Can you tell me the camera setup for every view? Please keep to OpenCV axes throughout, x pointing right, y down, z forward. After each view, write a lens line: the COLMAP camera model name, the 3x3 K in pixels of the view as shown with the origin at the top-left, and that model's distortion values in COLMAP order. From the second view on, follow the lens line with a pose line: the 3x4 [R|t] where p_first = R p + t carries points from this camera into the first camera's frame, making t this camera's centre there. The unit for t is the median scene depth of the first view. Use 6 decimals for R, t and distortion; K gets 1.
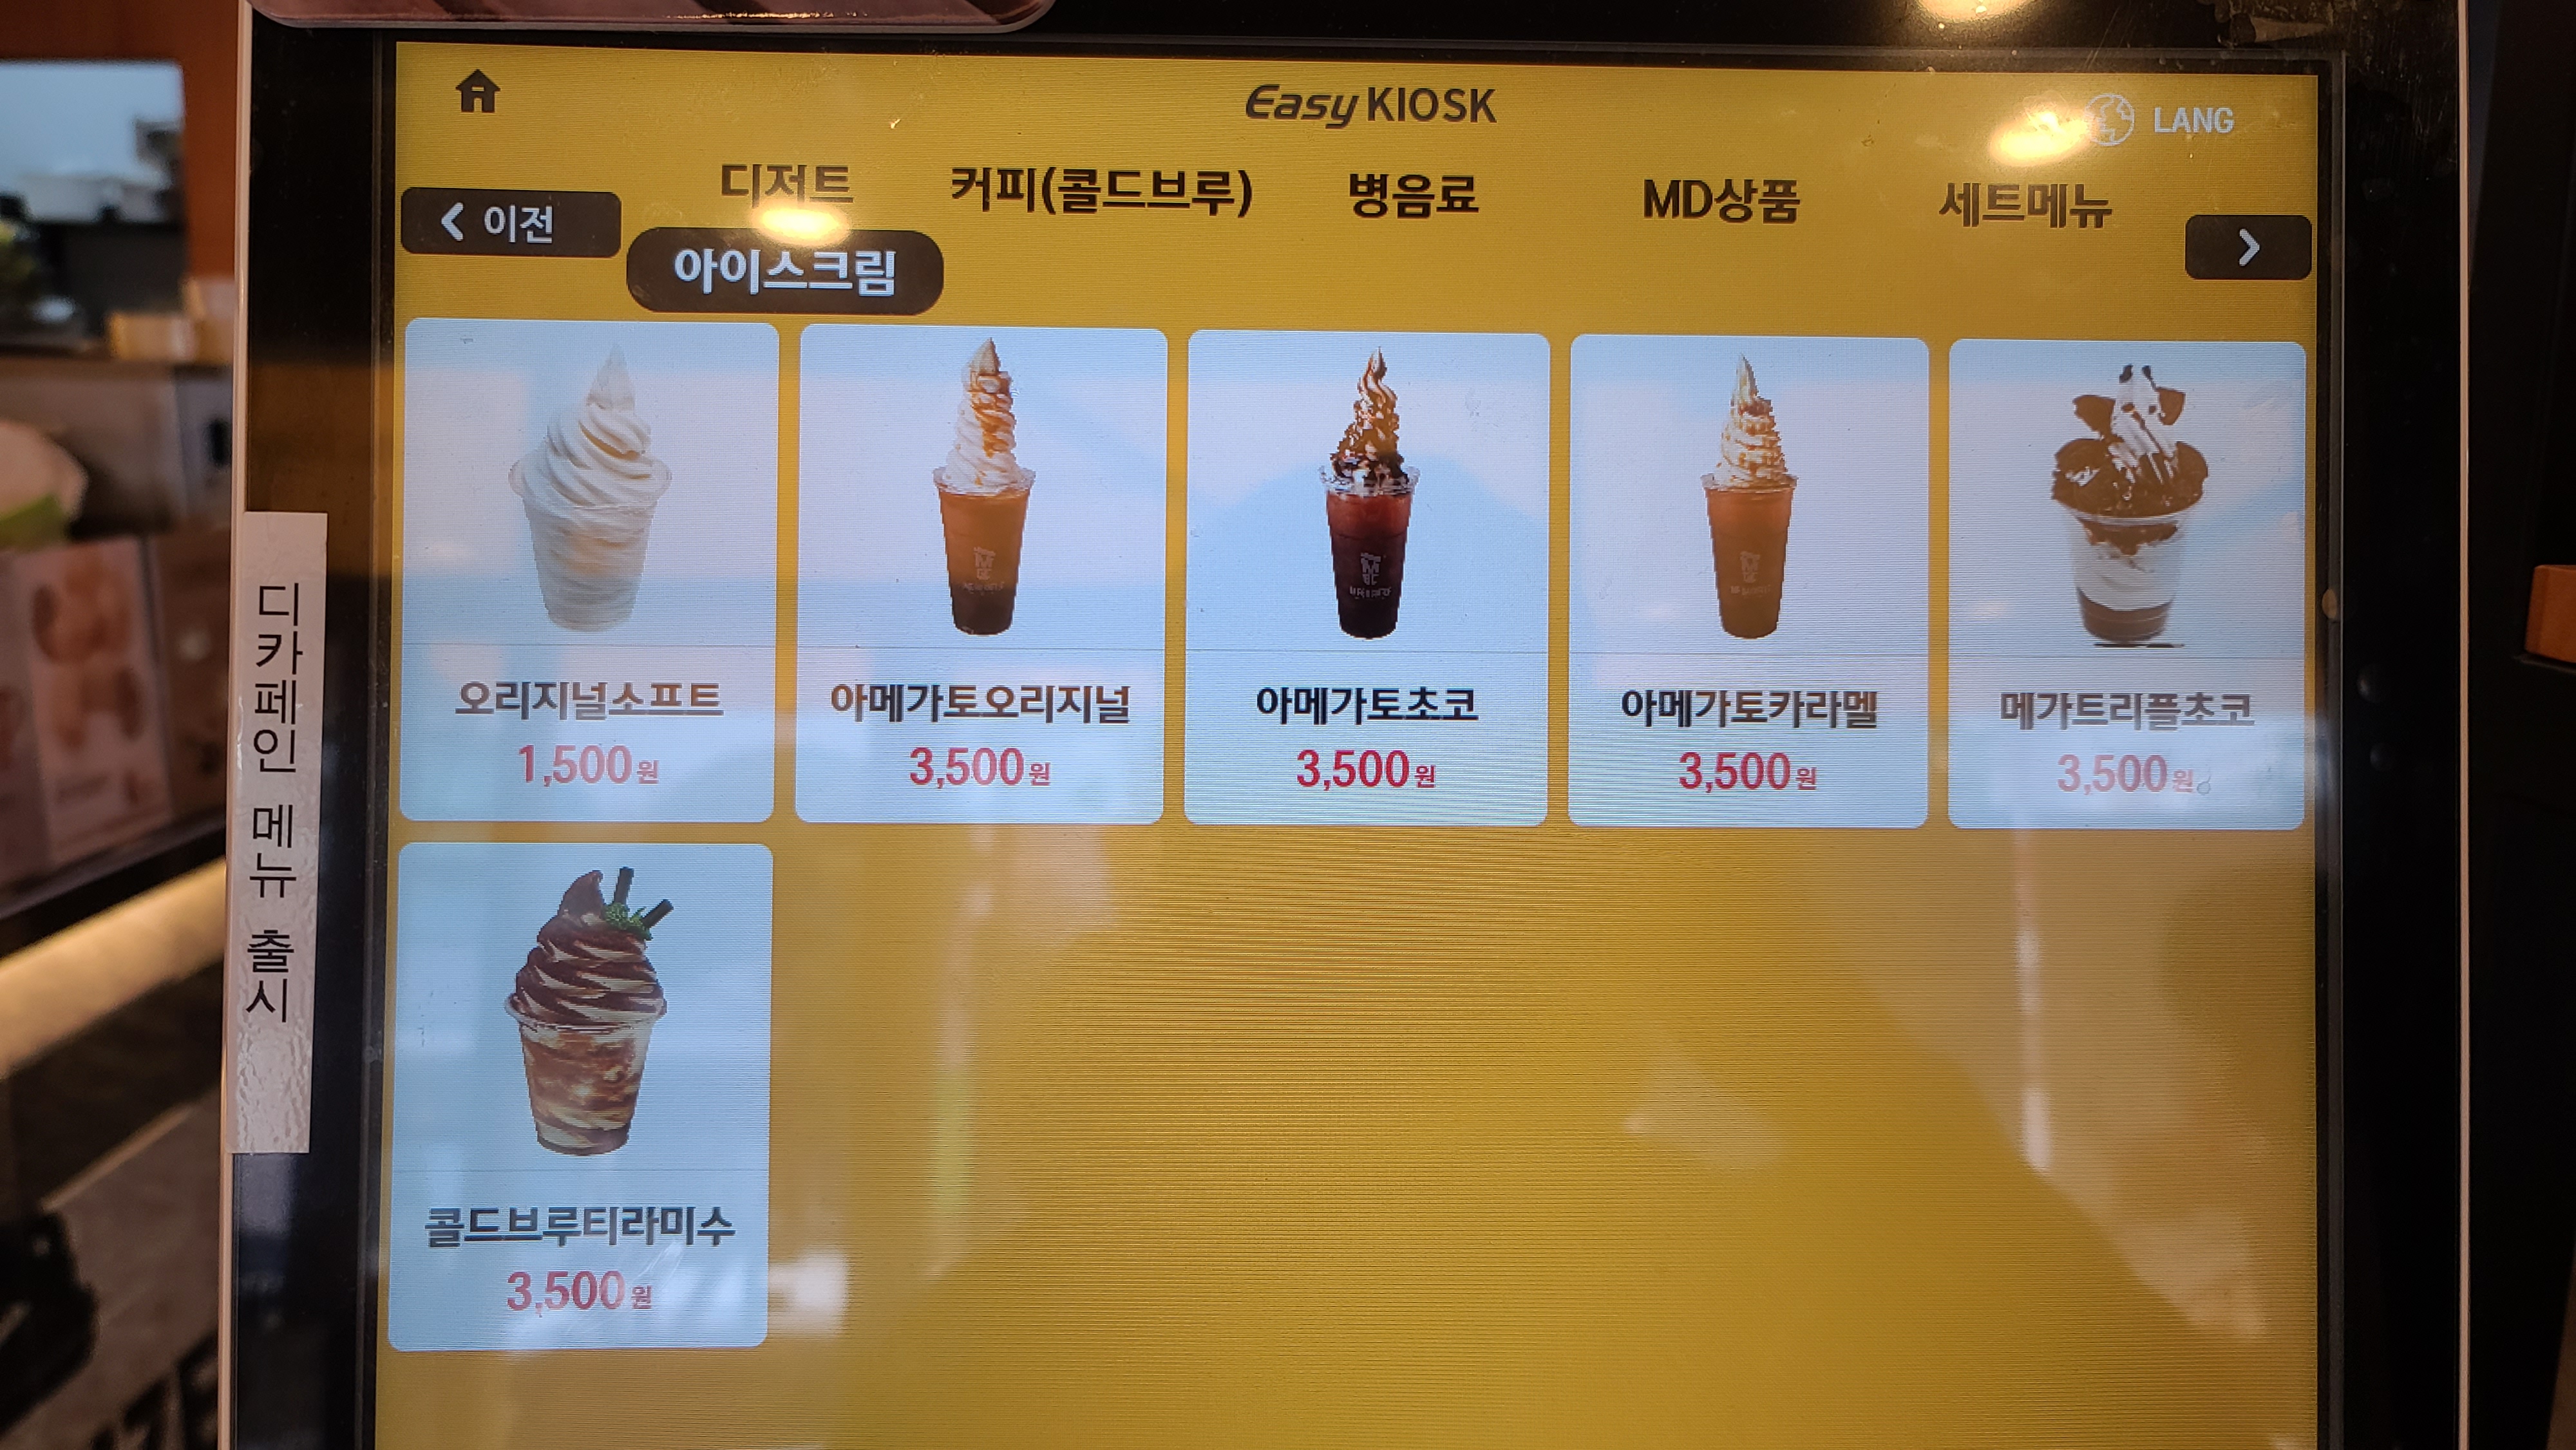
lens RADIAL K [[1909.6, 0, 1321.5], [0, 1909.6, 702.8], [0, 0, 1]] dist [0.039203, -0.080808]
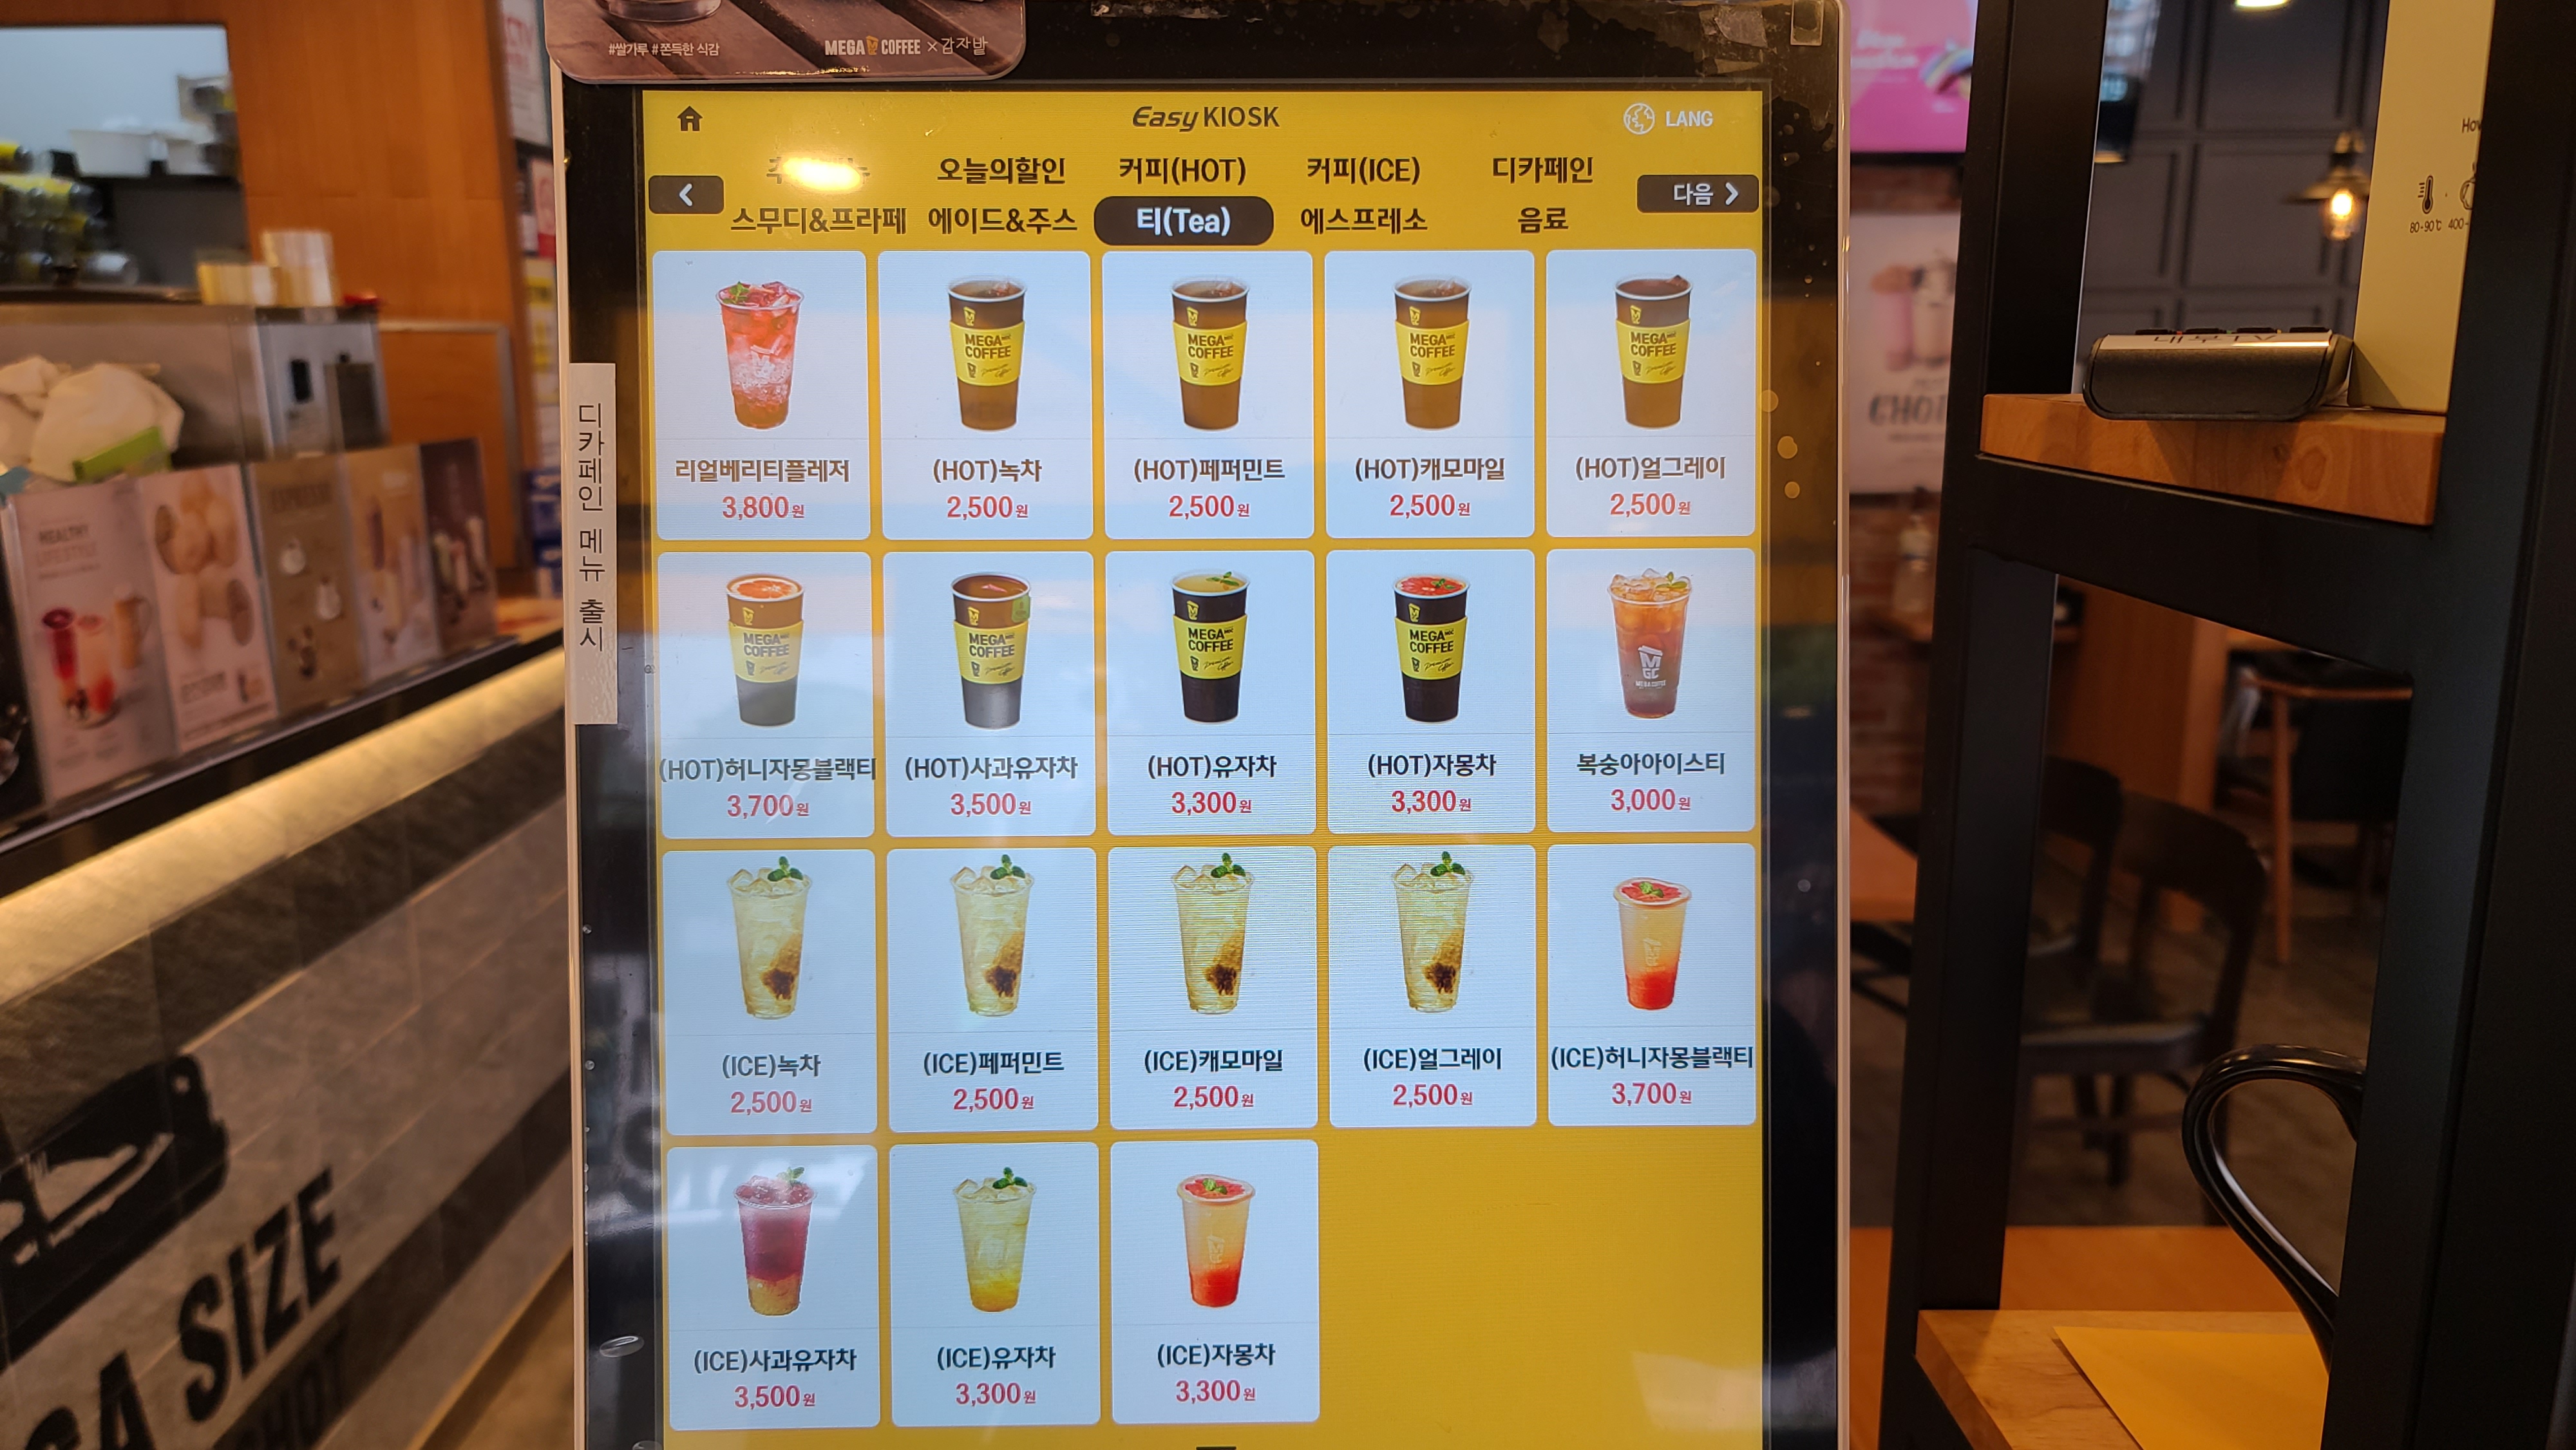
lens RADIAL K [[1909.6, 0, 1309.4], [0, 1909.6, 735.7], [0, 0, 1]] dist [0.039203, -0.080808]
pose [[0.999834, -0.012117, -0.013617, 0.135347], [0.012767, 0.998732, 0.048703, 0.158778], [0.013009, -0.048868, 0.998721, -0.740293]]
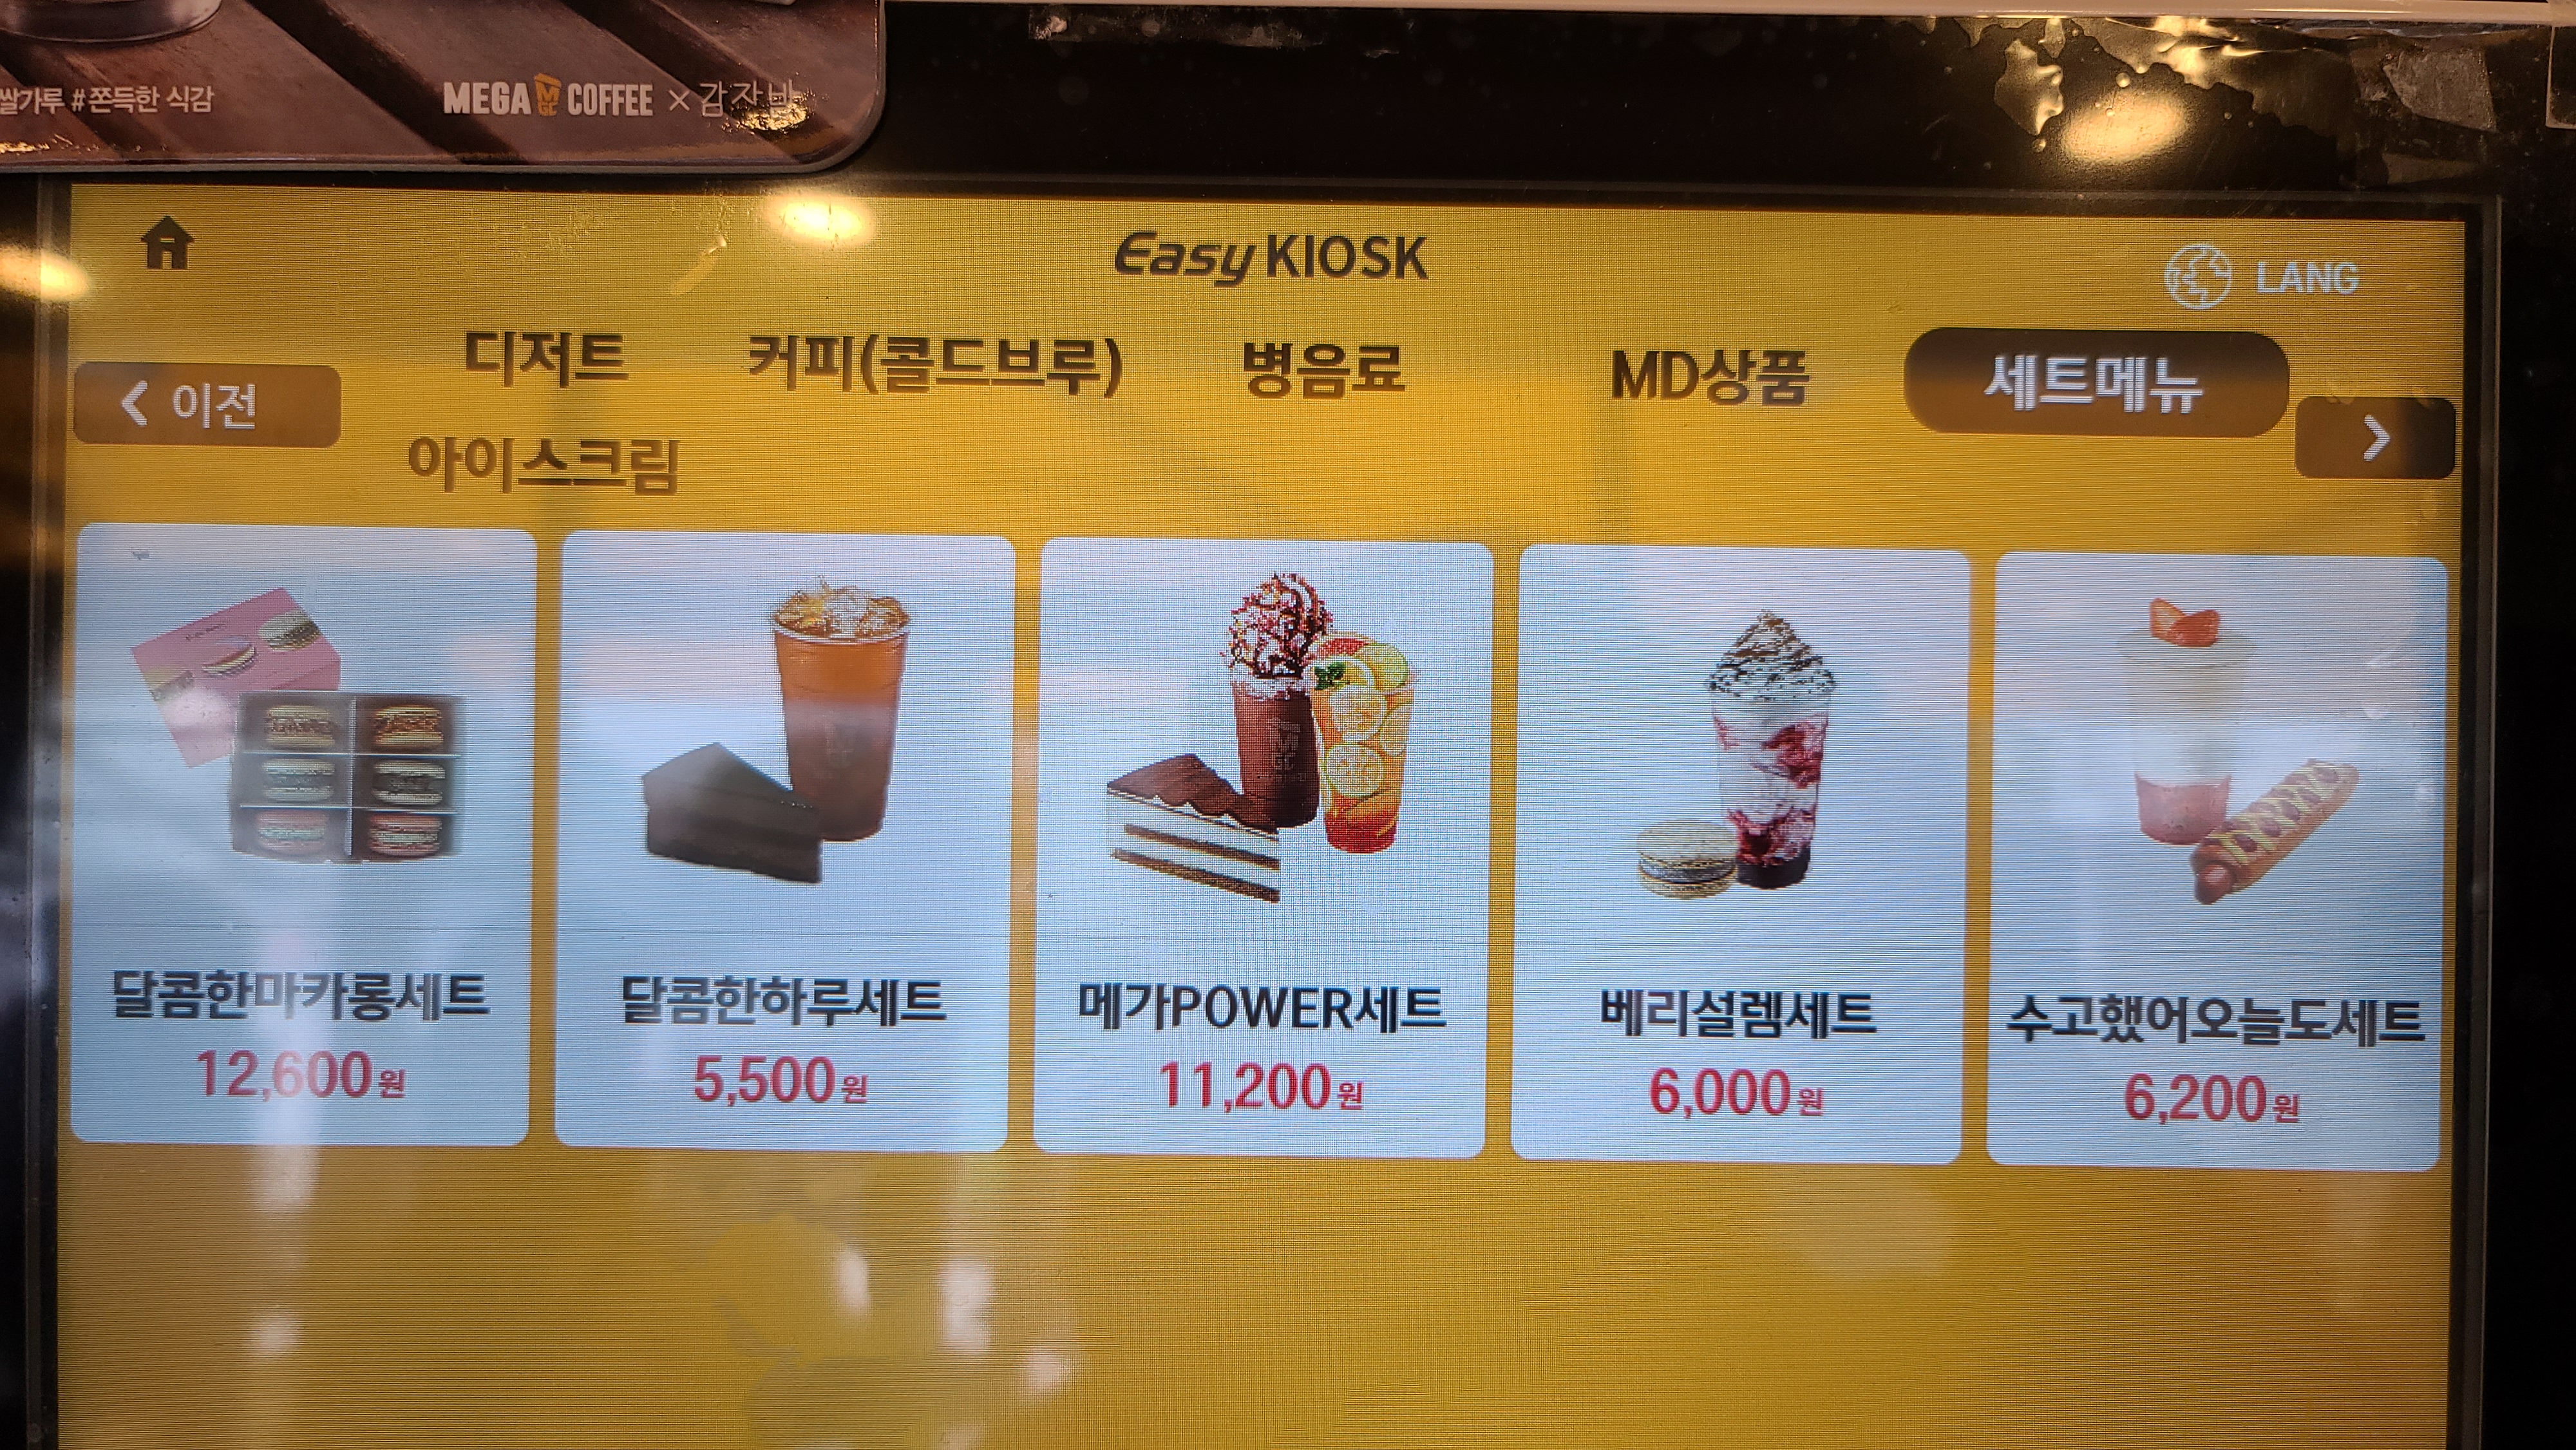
lens RADIAL K [[1909.6, 0, 1337.8], [0, 1909.6, 709.2], [0, 0, 1]] dist [0.039203, -0.080808]
pose [[0.999654, 0.007731, -0.025157, 0.075308], [-0.007532, 0.999940, 0.008015, -0.129514], [0.025217, -0.007823, 0.999651, 0.198009]]
